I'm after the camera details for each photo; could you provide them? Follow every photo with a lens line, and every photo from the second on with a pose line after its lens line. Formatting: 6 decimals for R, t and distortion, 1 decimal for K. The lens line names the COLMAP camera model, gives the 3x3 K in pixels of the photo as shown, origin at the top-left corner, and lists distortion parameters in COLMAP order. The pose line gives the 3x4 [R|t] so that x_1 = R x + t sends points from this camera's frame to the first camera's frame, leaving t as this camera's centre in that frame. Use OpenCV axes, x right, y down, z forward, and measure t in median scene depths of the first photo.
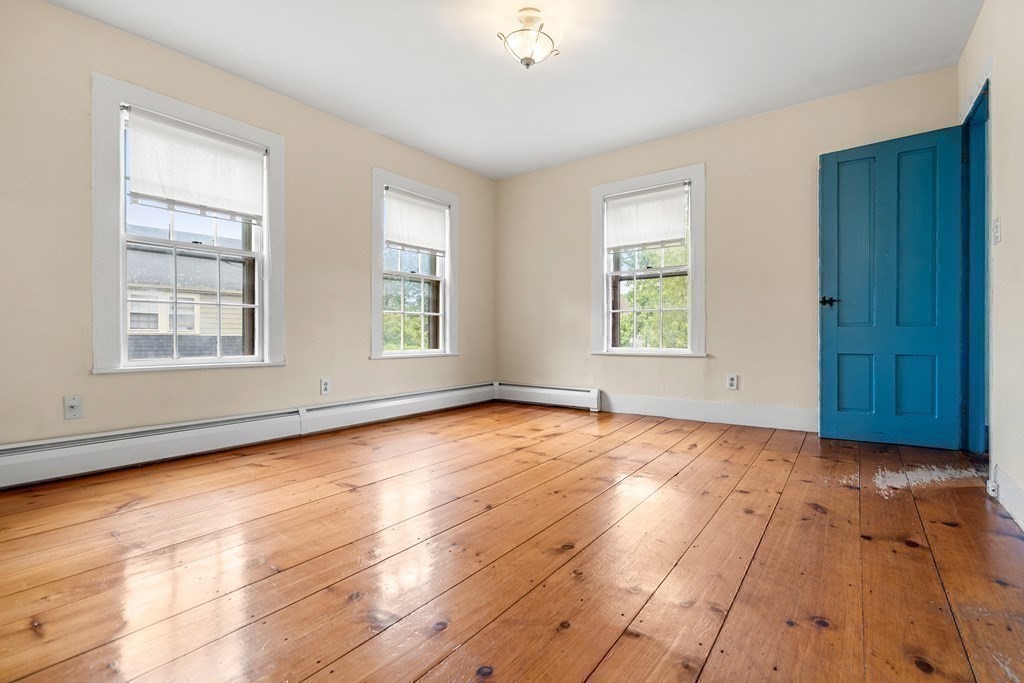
lens RADIAL K [[475.0, 0, 515.5], [0, 475.0, 337.2], [0, 0, 1]] dist [0.000501, 0.002771]
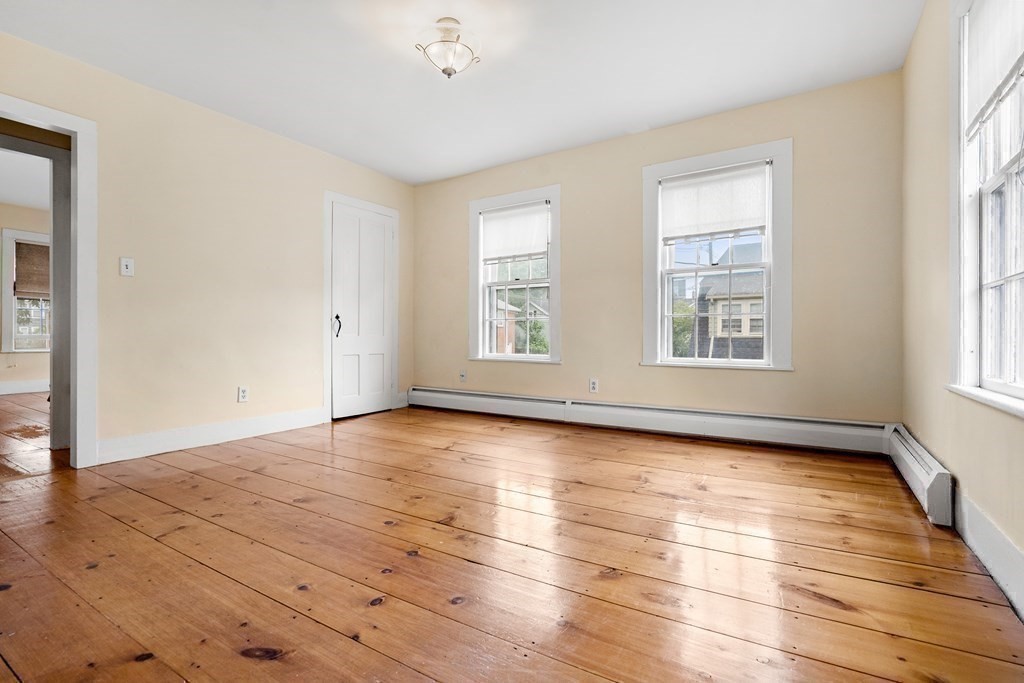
lens RADIAL K [[475.0, 0, 513.0], [0, 475.0, 337.7], [0, 0, 1]] dist [0.000501, 0.002771]
pose [[0.054303, 0.003841, -0.998517, 0.759898], [-0.004551, 0.999983, 0.003599, -0.014513], [0.998514, 0.004349, 0.054320, 0.786065]]
